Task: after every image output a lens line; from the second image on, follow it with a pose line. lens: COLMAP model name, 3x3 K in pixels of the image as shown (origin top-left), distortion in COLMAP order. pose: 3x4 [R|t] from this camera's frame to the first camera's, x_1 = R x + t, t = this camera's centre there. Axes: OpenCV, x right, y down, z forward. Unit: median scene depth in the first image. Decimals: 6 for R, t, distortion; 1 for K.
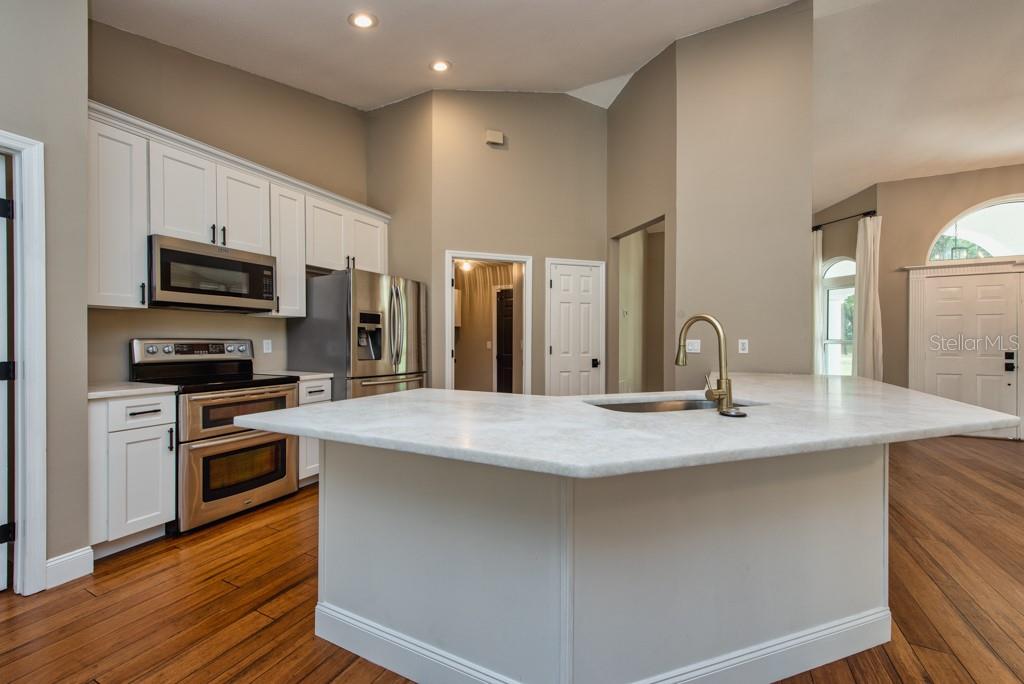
lens RADIAL K [[402.1, 0, 509.9], [0, 402.1, 343.0], [0, 0, 1]] dist [0.014942, -0.003560]
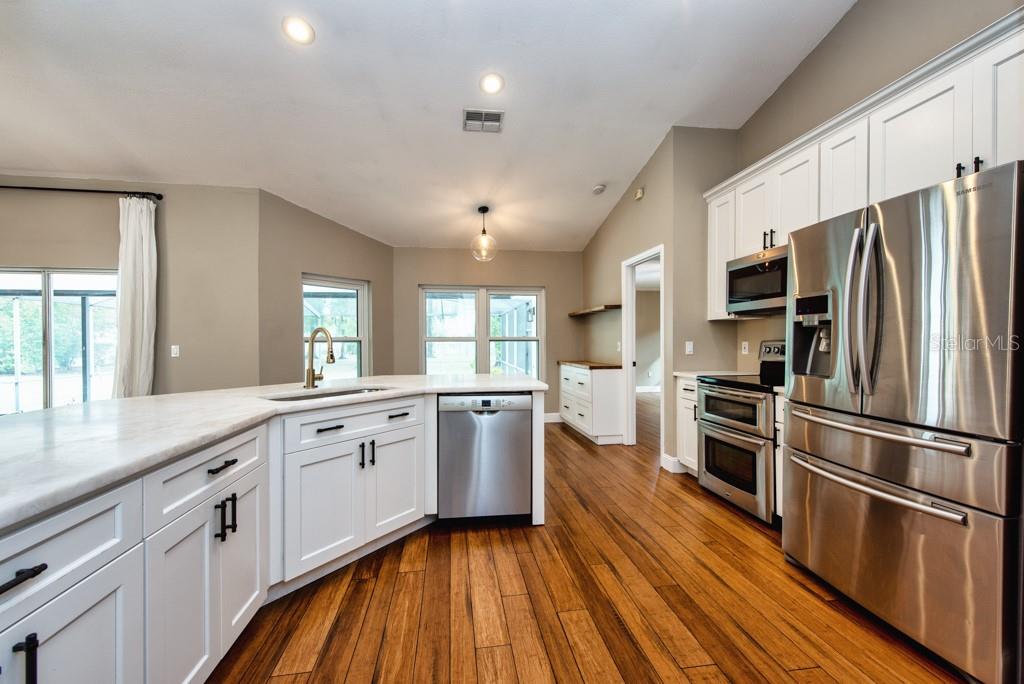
lens RADIAL K [[402.1, 0, 510.7], [0, 402.1, 342.2], [0, 0, 1]] dist [0.014942, -0.003560]
pose [[-0.811889, 0.007404, -0.583765, 0.342524], [0.005261, 0.999972, 0.005365, -0.012657], [0.583788, 0.001285, -0.811905, 1.193592]]
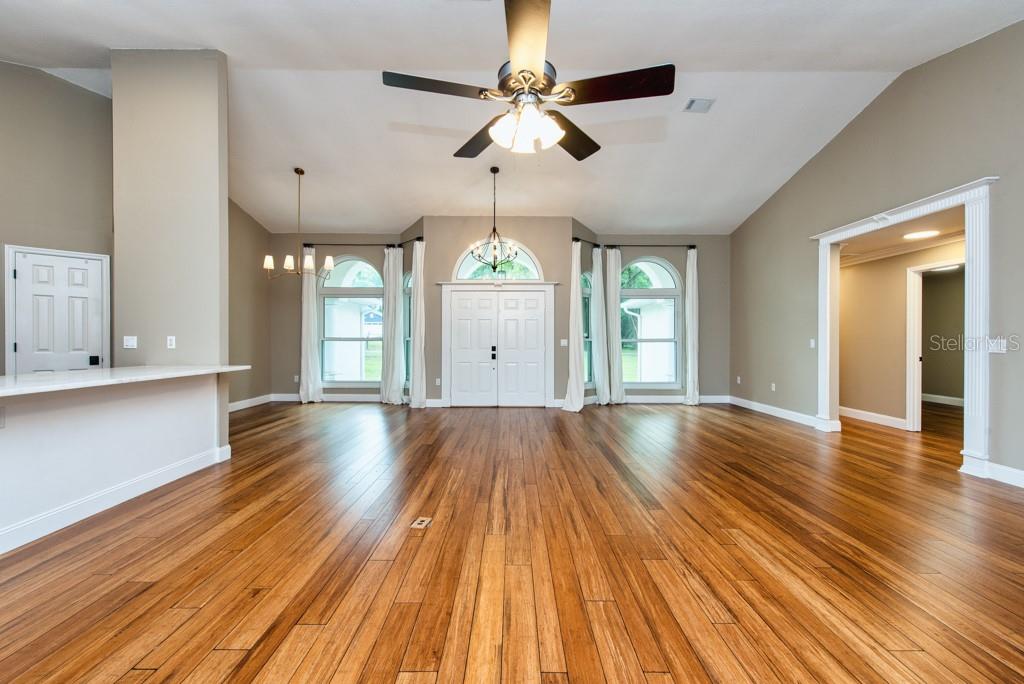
lens RADIAL K [[402.1, 0, 508.6], [0, 402.1, 344.3], [0, 0, 1]] dist [0.014942, -0.003560]
pose [[0.894725, -0.004092, 0.446599, 0.880228], [-0.000651, 0.999945, 0.010467, 0.001084], [-0.446617, -0.009656, 0.894673, -0.413741]]
